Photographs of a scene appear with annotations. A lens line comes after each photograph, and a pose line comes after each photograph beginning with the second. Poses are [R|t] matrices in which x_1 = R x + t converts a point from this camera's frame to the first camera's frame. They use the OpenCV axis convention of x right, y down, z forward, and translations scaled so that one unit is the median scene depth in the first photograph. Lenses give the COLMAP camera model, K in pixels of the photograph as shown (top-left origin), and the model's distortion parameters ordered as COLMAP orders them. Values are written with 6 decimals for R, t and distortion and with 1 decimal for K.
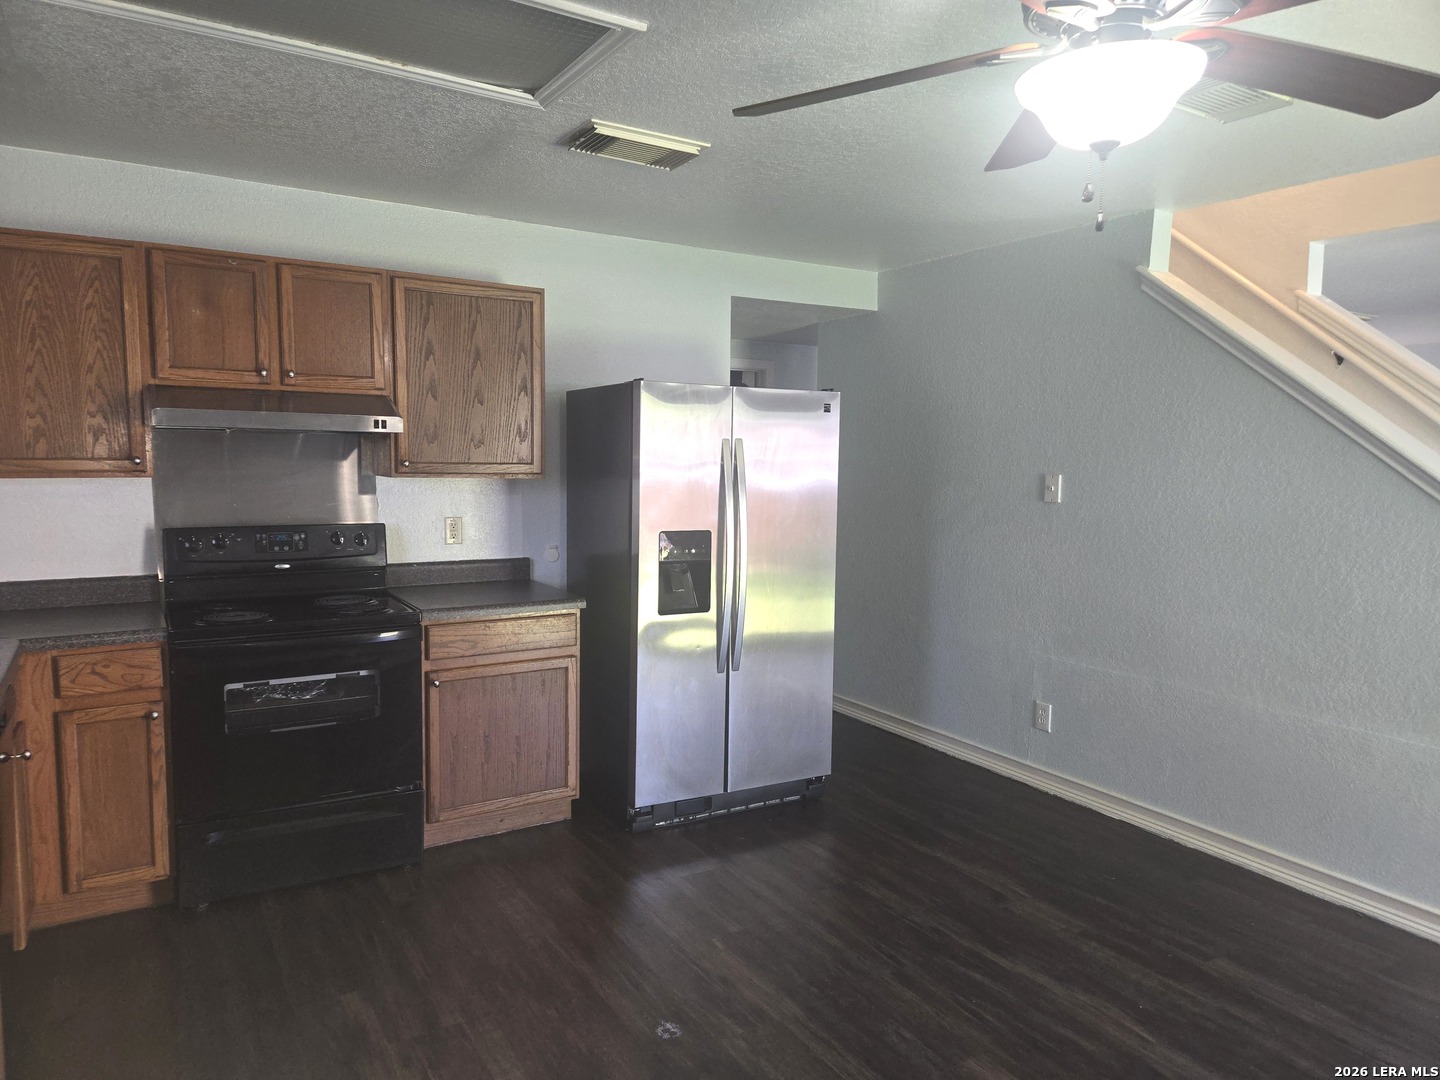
lens RADIAL K [[955.4, 0, 718.8], [0, 955.4, 548.3], [0, 0, 1]] dist [0.037210, -0.000147]
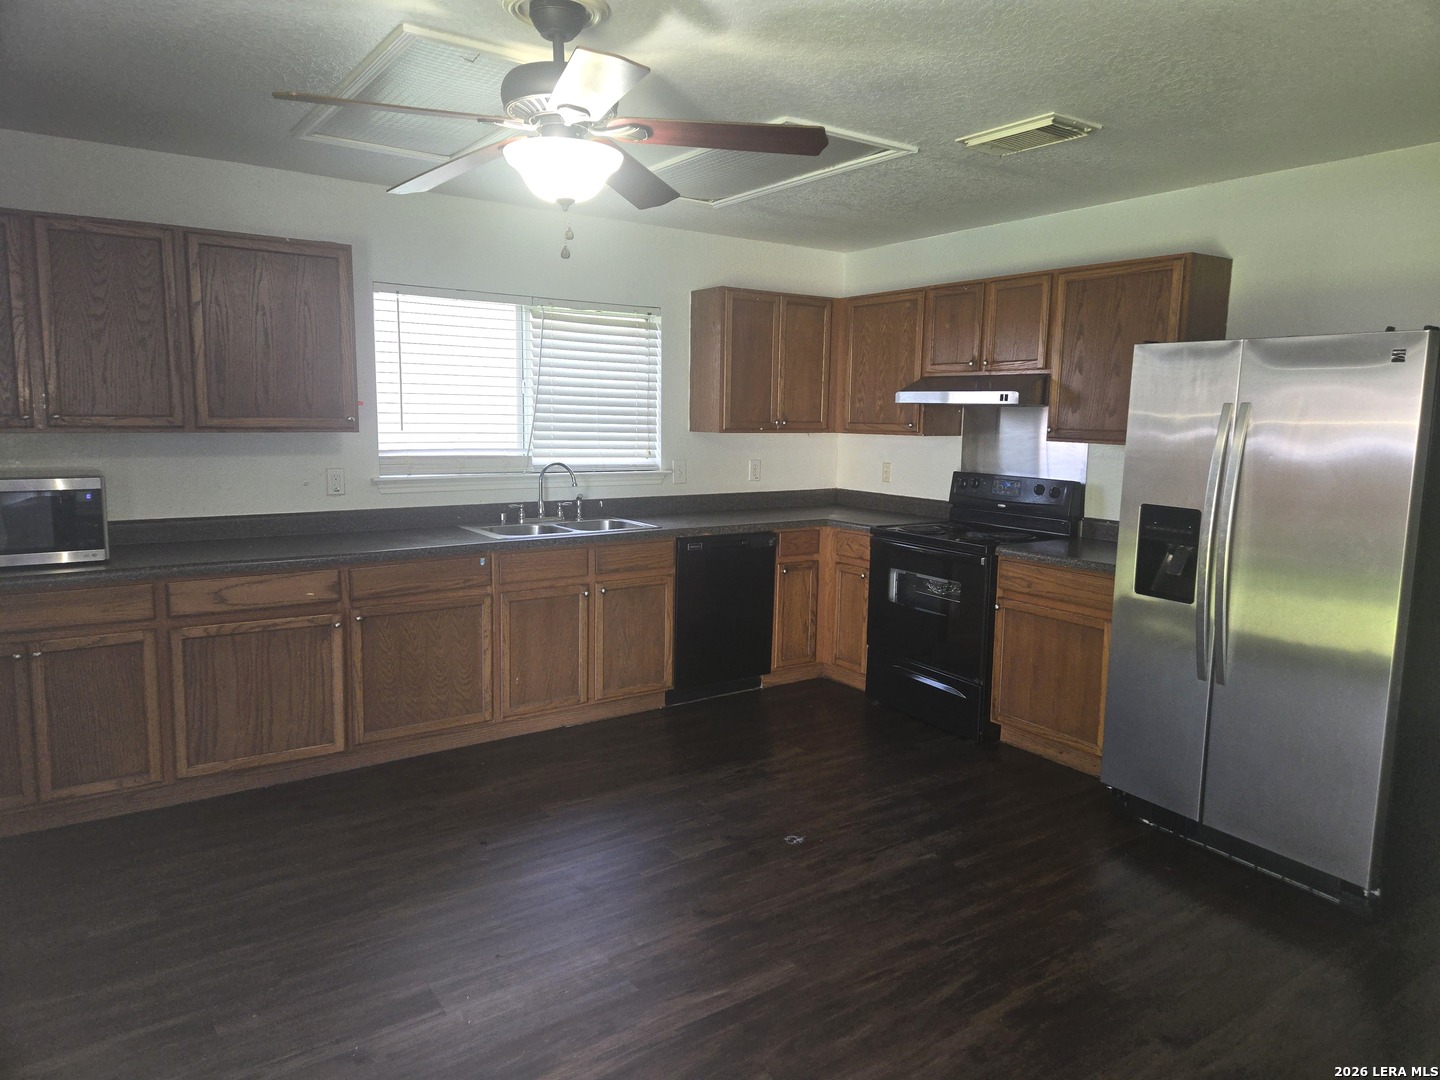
lens RADIAL K [[949.0, 0, 716.0], [0, 949.0, 541.3], [0, 0, 1]] dist [0.076535, -0.067919]
pose [[0.053503, 0.126180, -0.990563, 0.905027], [-0.117360, 0.985904, 0.119248, -0.047409], [0.991647, 0.109872, 0.067557, 0.552741]]
